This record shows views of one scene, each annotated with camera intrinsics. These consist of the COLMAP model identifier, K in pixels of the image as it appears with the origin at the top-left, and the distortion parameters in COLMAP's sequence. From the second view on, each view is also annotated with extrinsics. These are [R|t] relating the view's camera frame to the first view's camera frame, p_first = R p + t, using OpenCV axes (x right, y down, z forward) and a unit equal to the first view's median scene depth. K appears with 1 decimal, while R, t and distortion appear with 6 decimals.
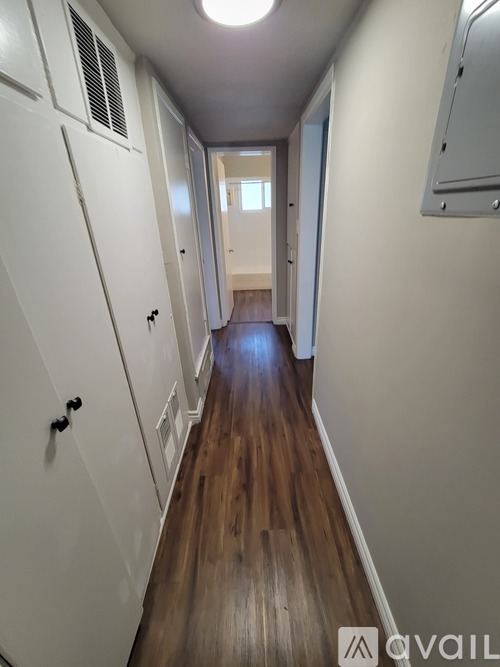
lens RADIAL K [[271.1, 0, 249.1], [0, 271.1, 331.2], [0, 0, 1]] dist [-0.001385, -0.000177]
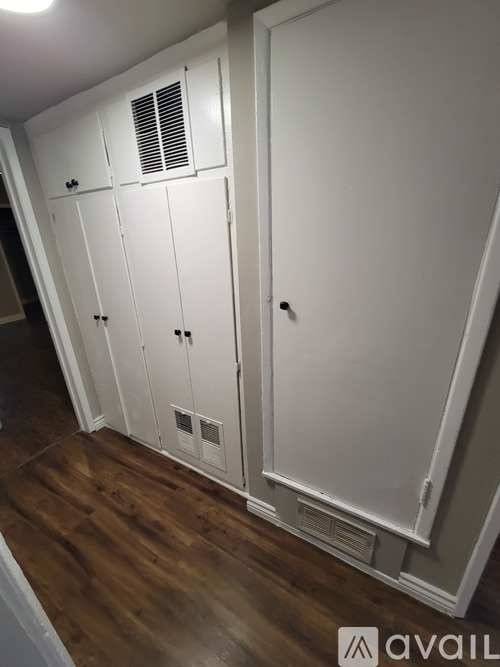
lens RADIAL K [[271.1, 0, 248.4], [0, 271.1, 334.1], [0, 0, 1]] dist [-0.001385, -0.000177]
pose [[-0.500364, 0.363486, -0.785820, 0.292419], [-0.298907, 0.779285, 0.550790, -0.578789], [0.812583, 0.510483, -0.281277, 1.214949]]
